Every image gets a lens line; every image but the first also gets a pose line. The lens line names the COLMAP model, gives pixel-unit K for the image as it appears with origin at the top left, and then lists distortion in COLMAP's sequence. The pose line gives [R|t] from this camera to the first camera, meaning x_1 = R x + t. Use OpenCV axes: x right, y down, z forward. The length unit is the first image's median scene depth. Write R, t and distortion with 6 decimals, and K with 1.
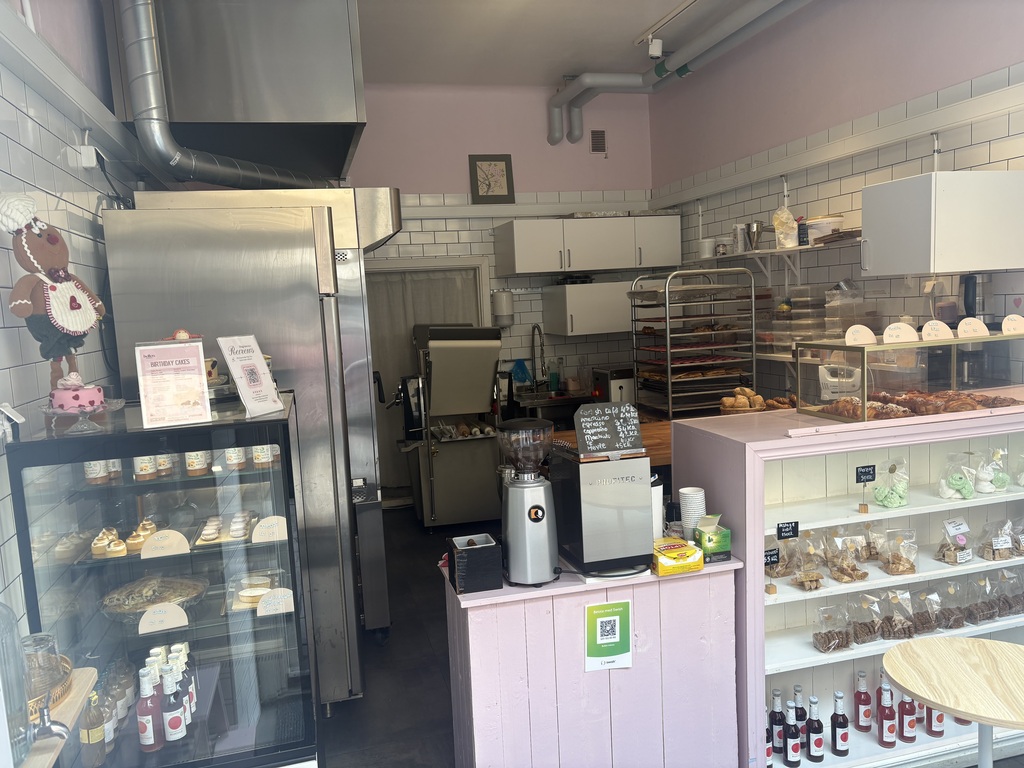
lens RADIAL K [[770.2, 0, 512.5], [0, 770.2, 394.7], [0, 0, 1]] dist [0.055333, -0.057420]
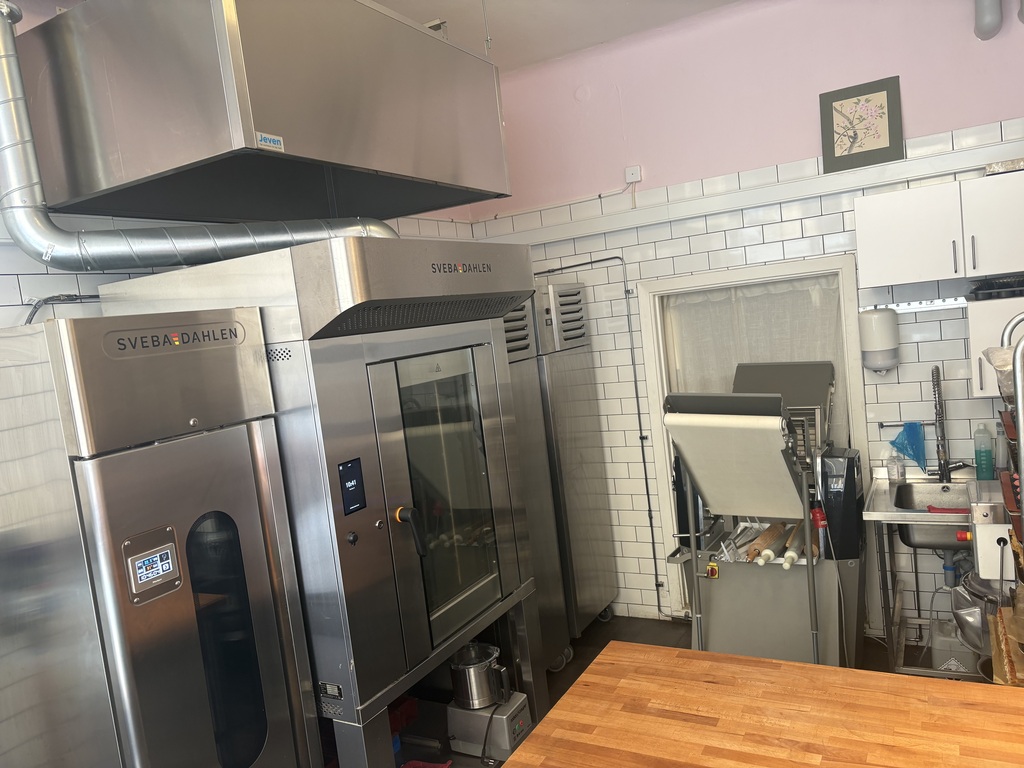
lens RADIAL K [[771.8, 0, 512.2], [0, 771.8, 388.5], [0, 0, 1]] dist [0.044863, -0.035146]
pose [[0.717913, 0.035052, -0.695250, 0.452702], [-0.006046, 0.999008, 0.044123, -0.216507], [0.696107, -0.027473, 0.717413, 0.806800]]
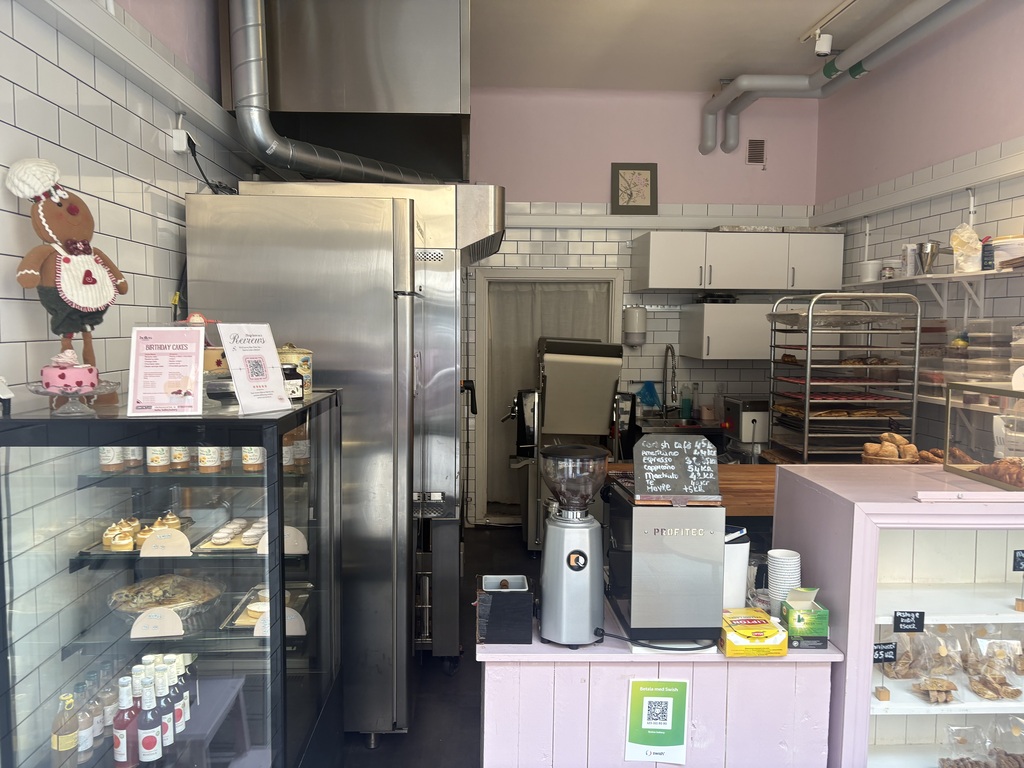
lens RADIAL K [[771.8, 0, 512.2], [0, 771.8, 388.5], [0, 0, 1]] dist [0.044863, -0.035146]
pose [[0.974945, 0.079284, -0.207836, 0.094859], [-0.085939, 0.996031, -0.023174, -0.003961], [0.205174, 0.040455, 0.977889, 0.124186]]
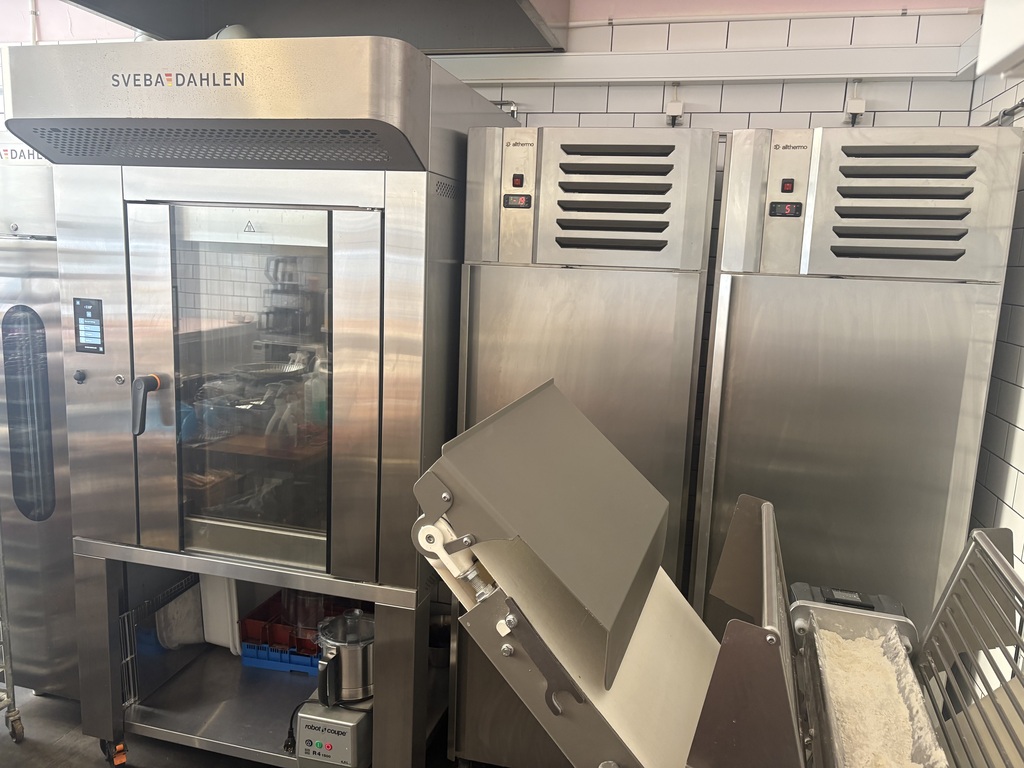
lens RADIAL K [[806.8, 0, 512.0], [0, 806.8, 384.0], [0, 0, 1]] dist [-0.000897, -0.001363]
pose [[-0.476107, 0.178558, -0.861068, 0.252835], [-0.120825, 0.956600, 0.265176, -0.288983], [0.871047, 0.230290, -0.433870, 2.027147]]
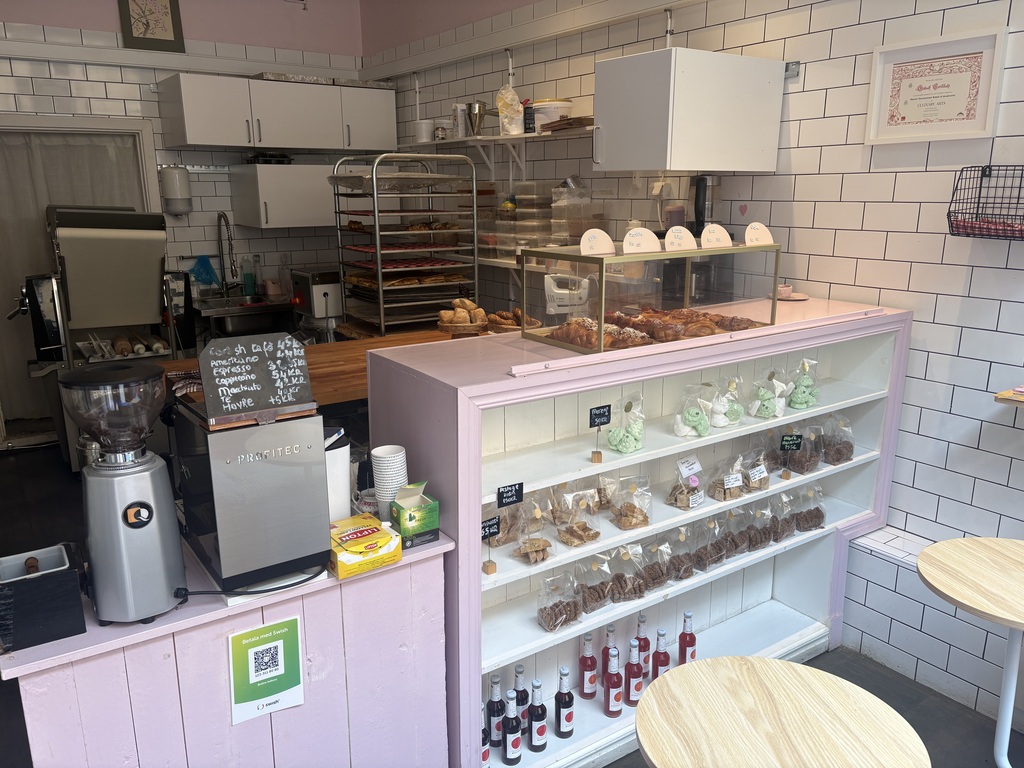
lens RADIAL K [[771.8, 0, 512.2], [0, 771.8, 388.5], [0, 0, 1]] dist [0.044863, -0.035146]
pose [[0.942152, -0.034992, 0.333354, 0.086443], [-0.006511, 0.992438, 0.122578, -0.022003], [-0.335122, -0.117658, 0.934799, 0.243320]]
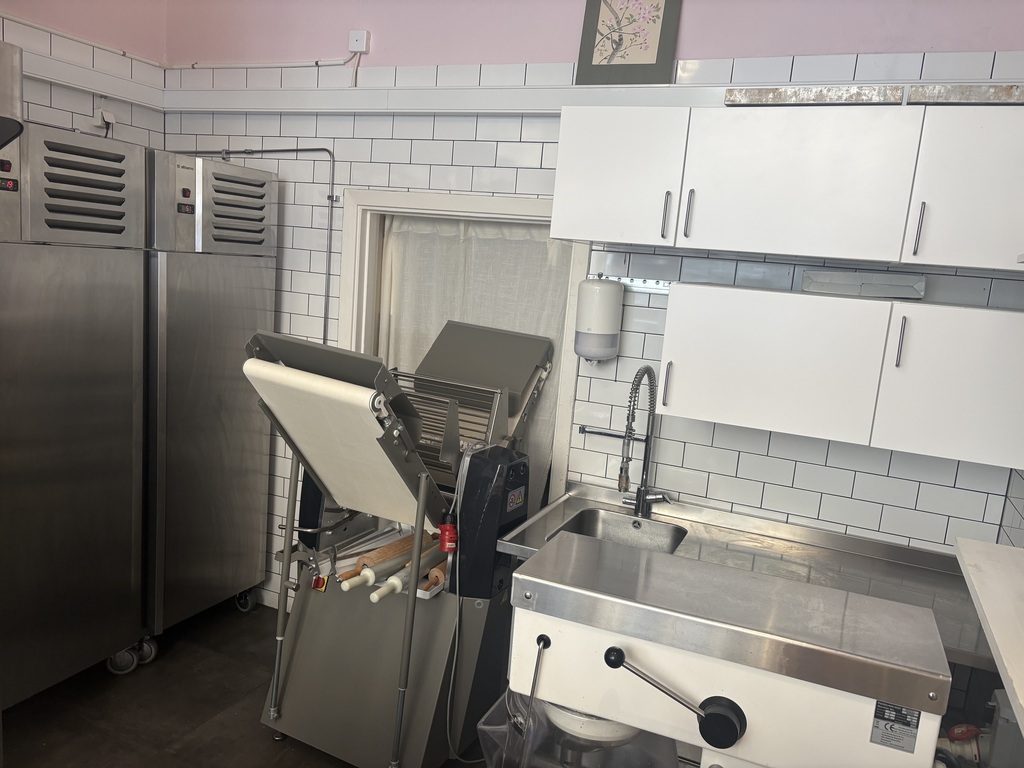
lens RADIAL K [[771.8, 0, 512.2], [0, 771.8, 388.5], [0, 0, 1]] dist [0.044863, -0.035146]
pose [[0.770250, 0.220308, -0.598481, 0.511860], [-0.204913, 0.974171, 0.094879, -0.230432], [0.603926, 0.049556, 0.795499, 1.336734]]
